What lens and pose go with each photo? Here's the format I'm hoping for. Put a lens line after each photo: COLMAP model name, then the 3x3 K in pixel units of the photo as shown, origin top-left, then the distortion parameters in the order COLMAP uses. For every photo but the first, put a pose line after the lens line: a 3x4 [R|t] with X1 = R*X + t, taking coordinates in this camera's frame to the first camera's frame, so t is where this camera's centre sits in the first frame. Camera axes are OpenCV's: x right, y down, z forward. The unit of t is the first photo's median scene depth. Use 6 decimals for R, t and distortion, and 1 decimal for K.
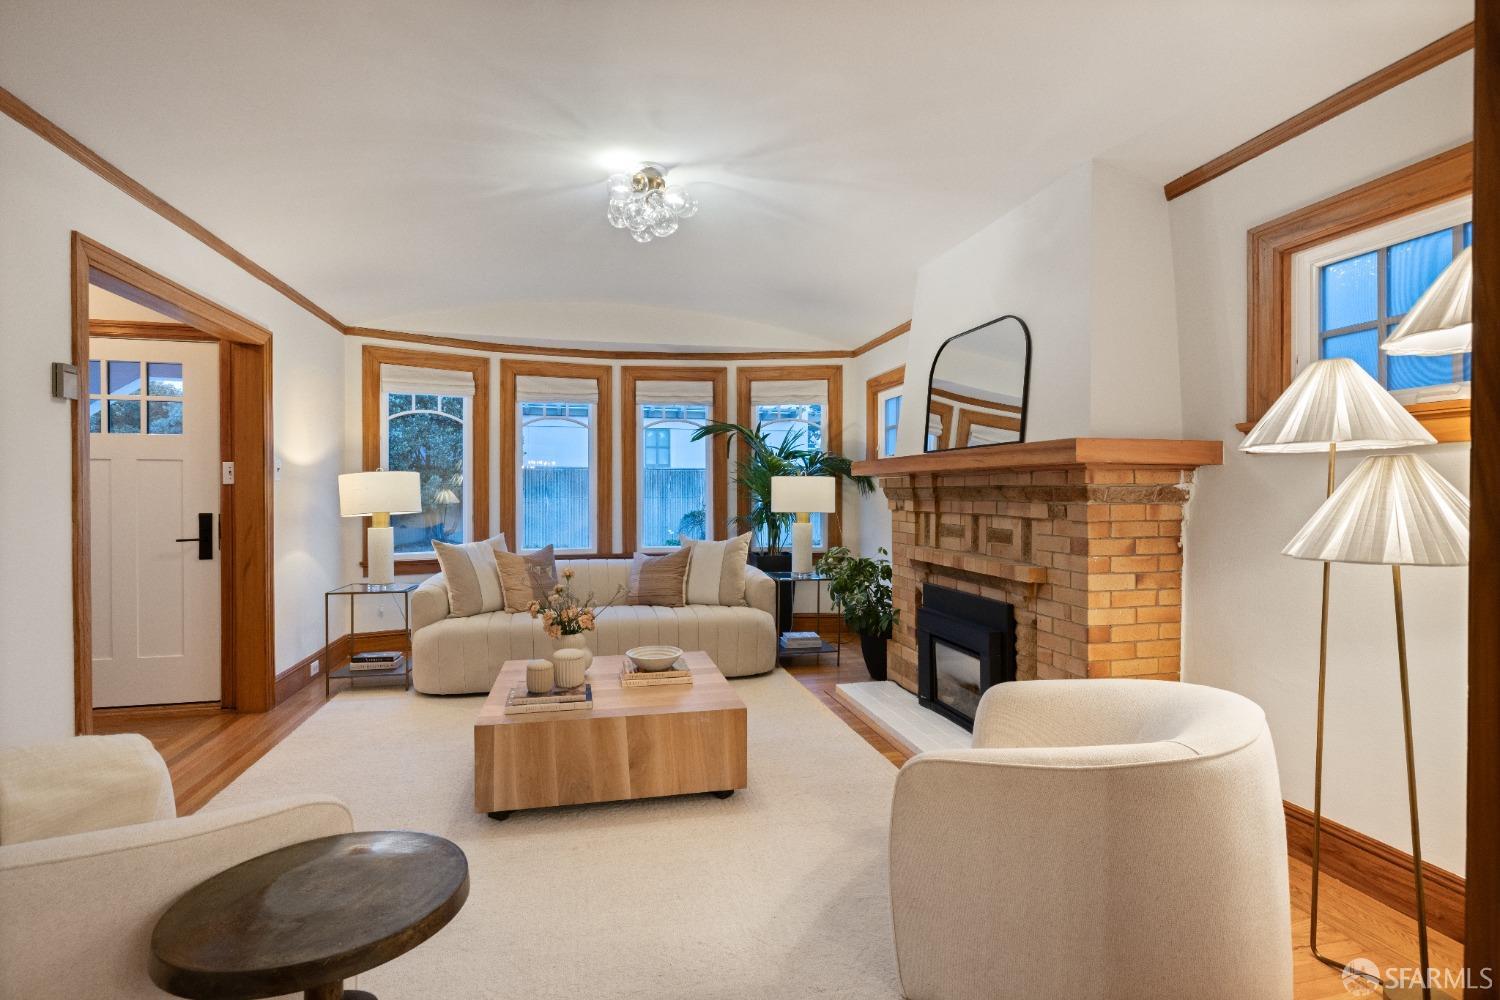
lens RADIAL K [[727.7, 0, 750.0], [0, 727.7, 500.0], [0, 0, 1]] dist [-0.000957, -0.000088]
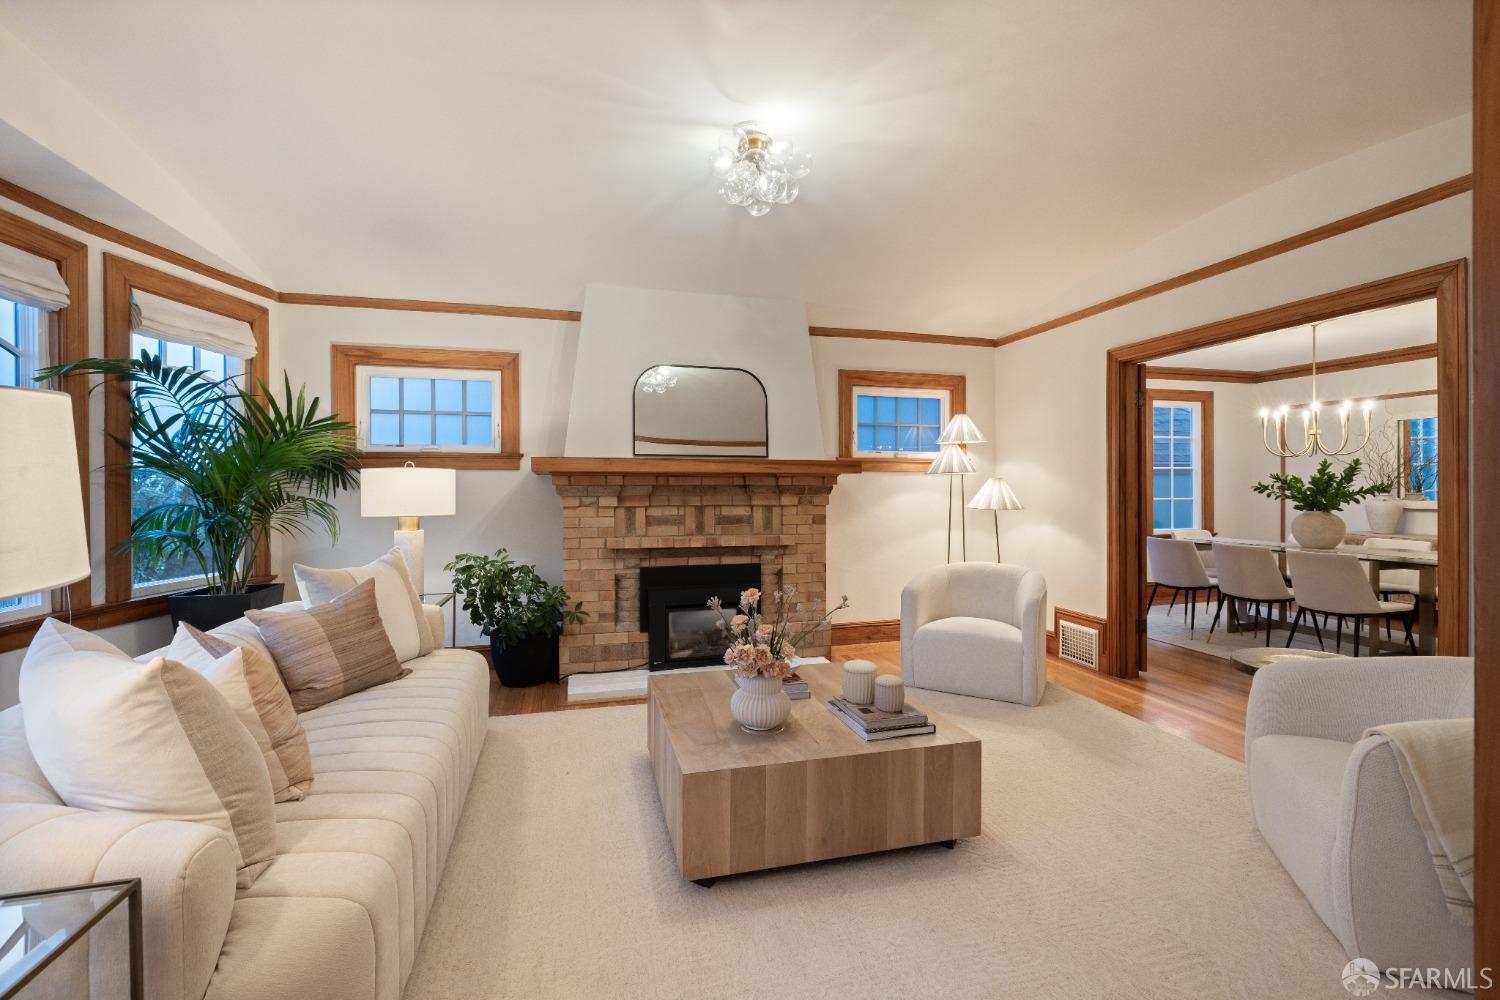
lens RADIAL K [[628.1, 0, 743.2], [0, 628.1, 493.7], [0, 0, 1]] dist [0.001780, 0.000263]
pose [[-0.023444, -0.010838, 0.999666, -0.844599], [0.009704, 0.999892, 0.011068, -0.014219], [-0.999678, 0.009961, -0.023337, 0.948169]]
